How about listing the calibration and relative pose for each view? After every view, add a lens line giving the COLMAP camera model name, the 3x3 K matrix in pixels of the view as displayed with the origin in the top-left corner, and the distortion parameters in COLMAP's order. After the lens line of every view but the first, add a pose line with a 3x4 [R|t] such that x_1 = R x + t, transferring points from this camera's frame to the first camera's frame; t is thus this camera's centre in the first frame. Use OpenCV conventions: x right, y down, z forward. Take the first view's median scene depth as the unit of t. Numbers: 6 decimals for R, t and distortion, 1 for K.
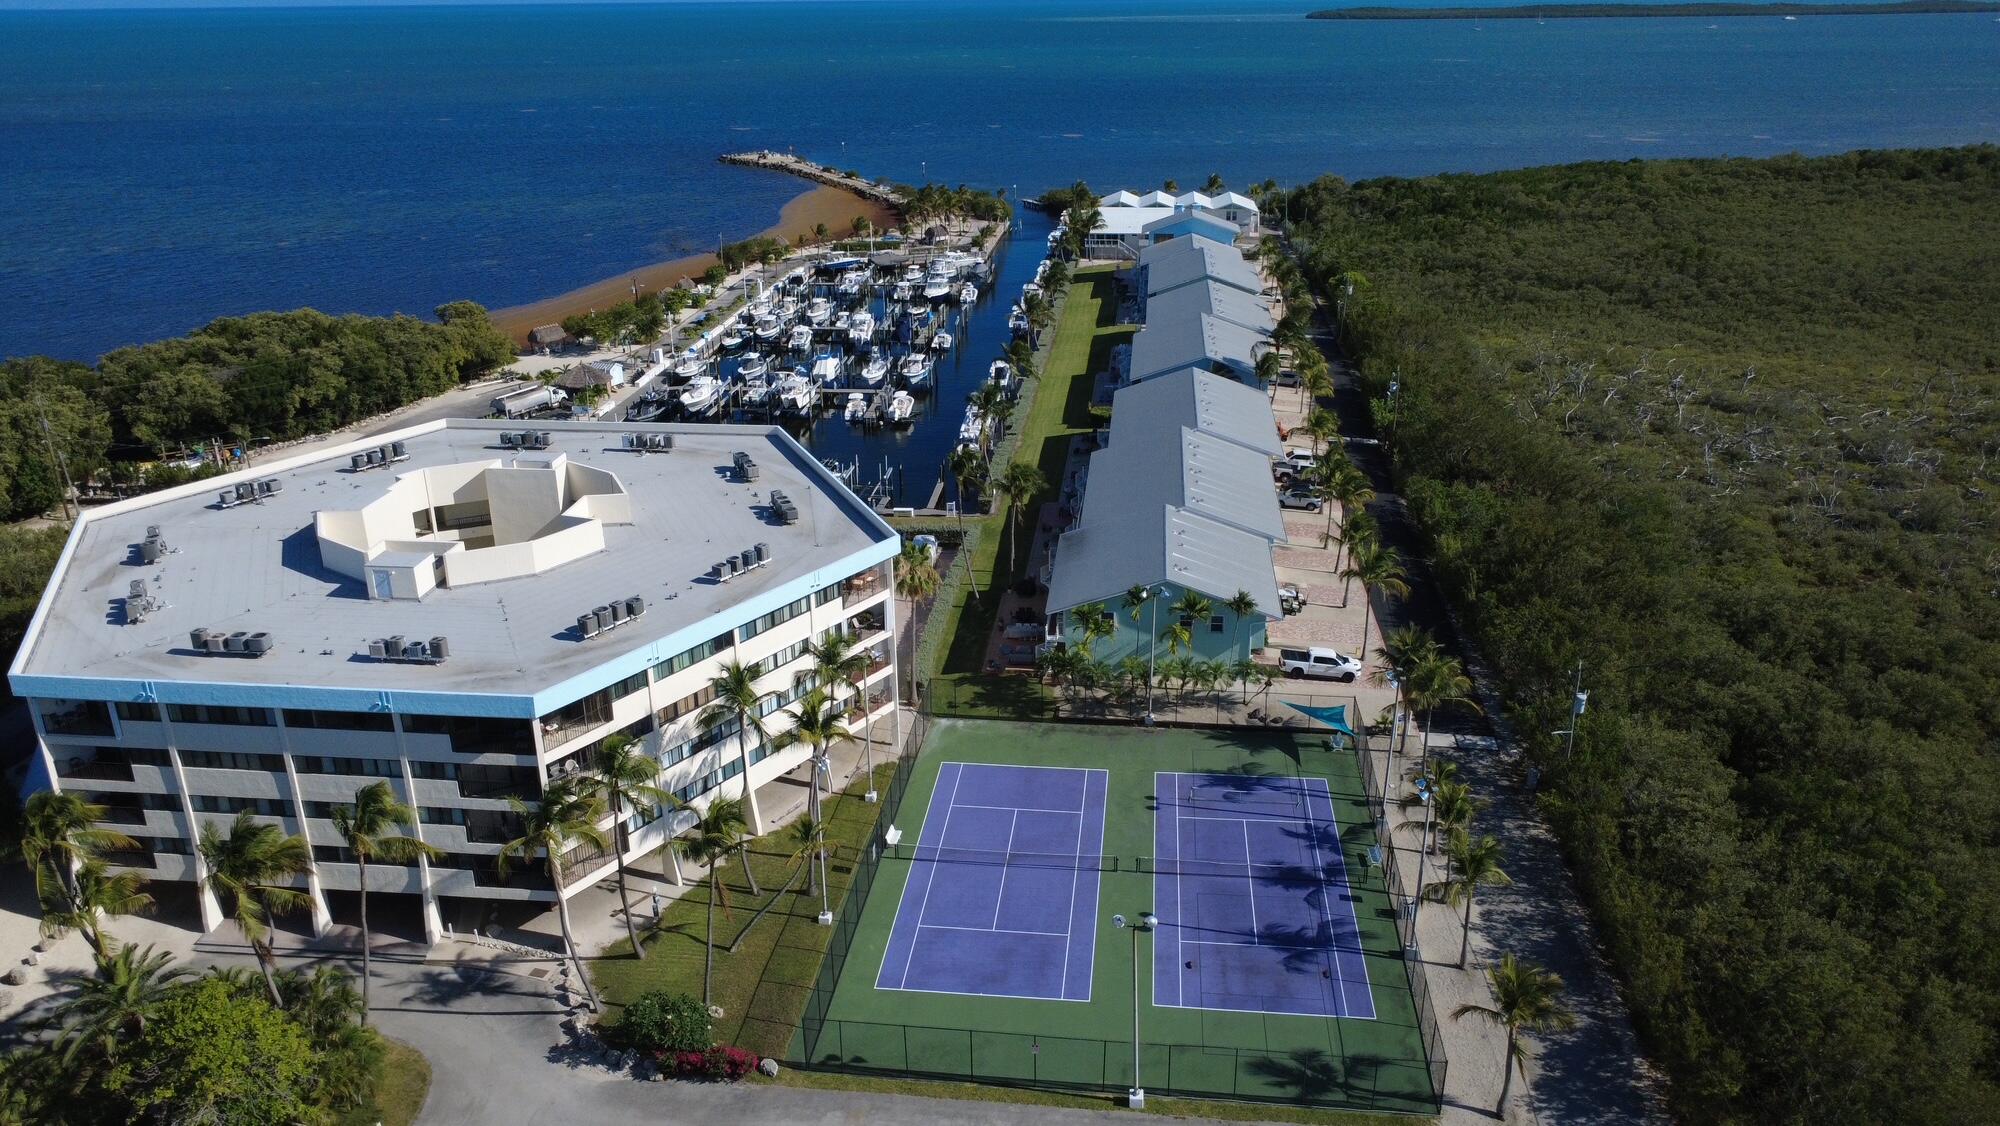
lens RADIAL K [[1395.1, 0, 1000.0], [0, 1395.1, 563.0], [0, 0, 1]] dist [-0.001536, -0.006020]
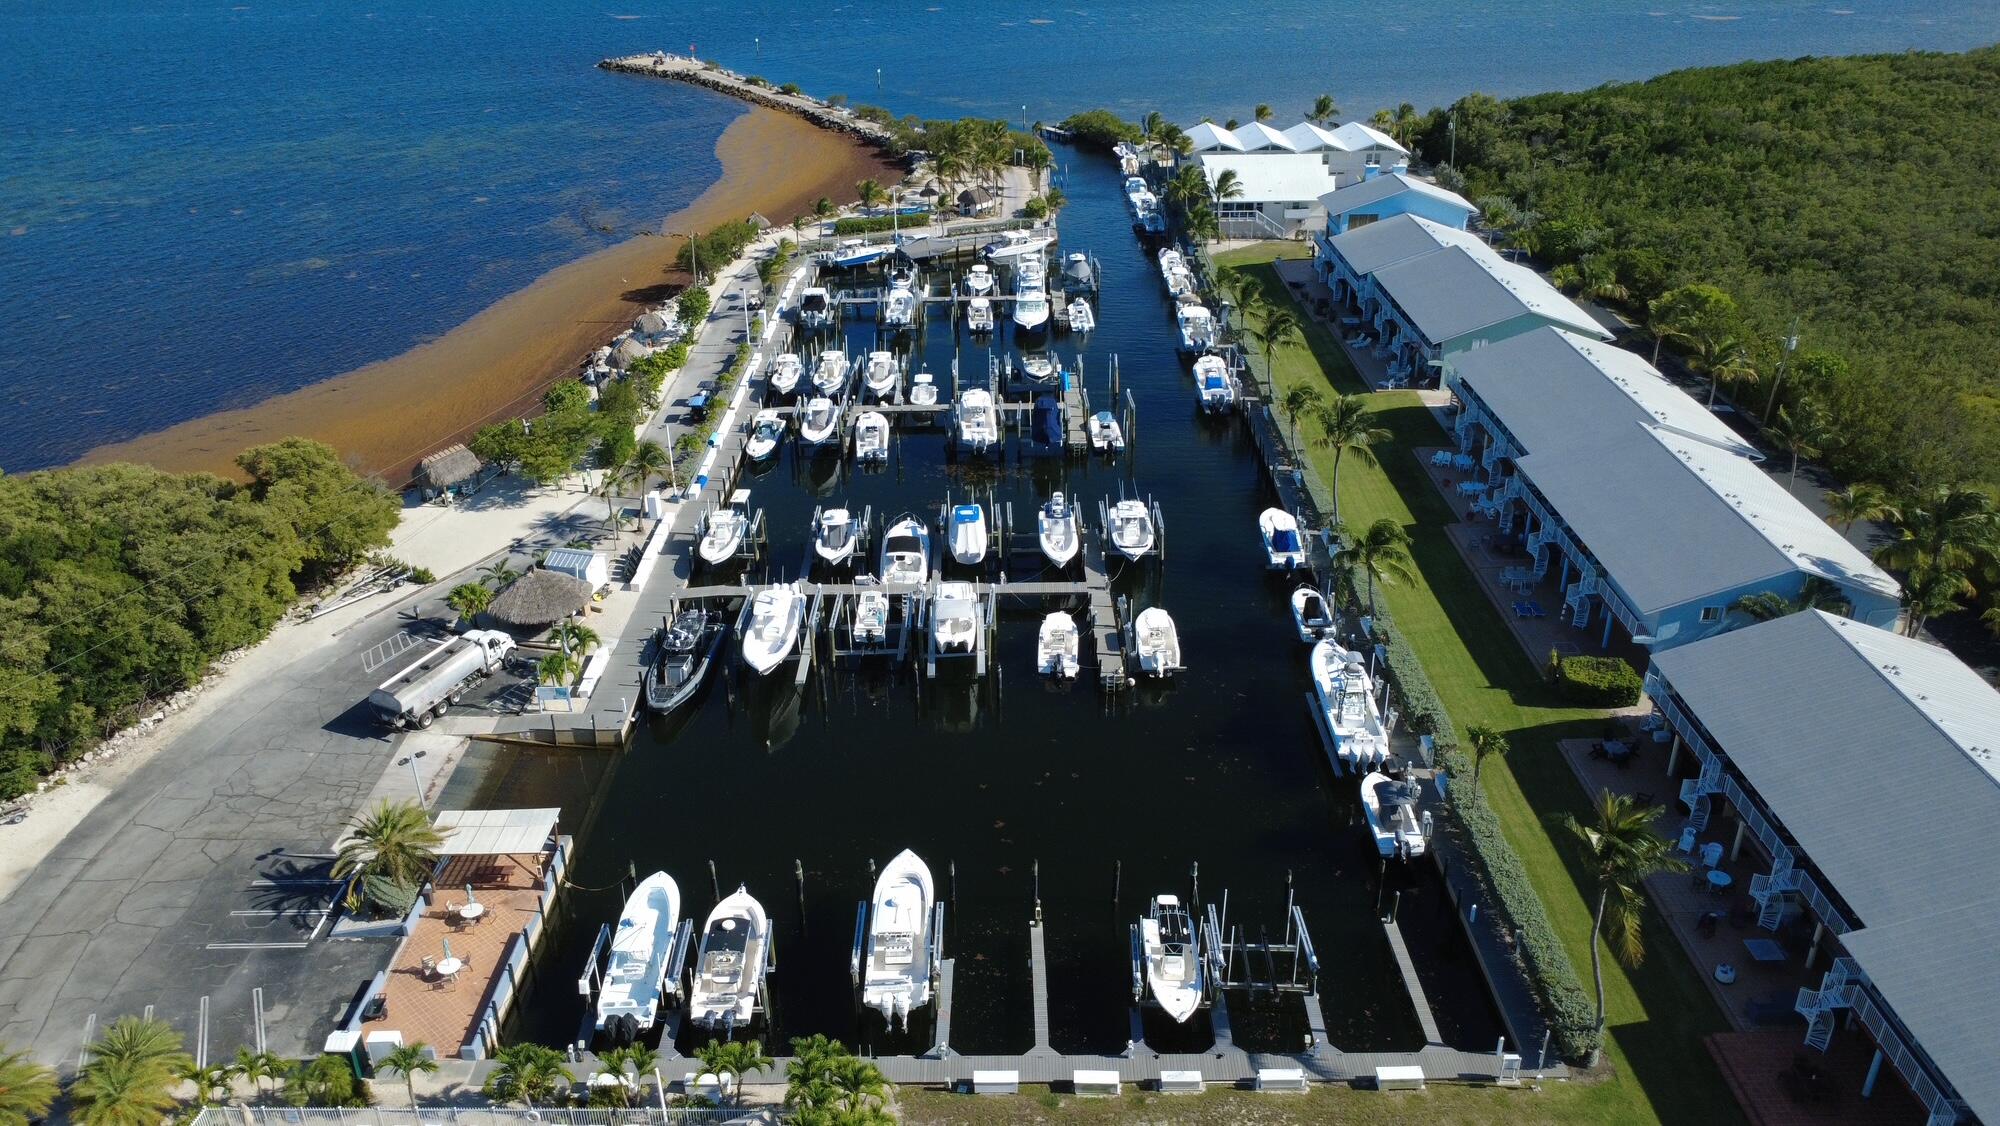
lens RADIAL K [[1395.1, 0, 1000.0], [0, 1395.1, 563.0], [0, 0, 1]] dist [-0.001536, -0.006020]
pose [[0.993908, -0.053628, 0.096284, -0.148225], [0.044763, 0.994754, 0.091980, -0.158533], [-0.100711, -0.087110, 0.991095, 0.386442]]
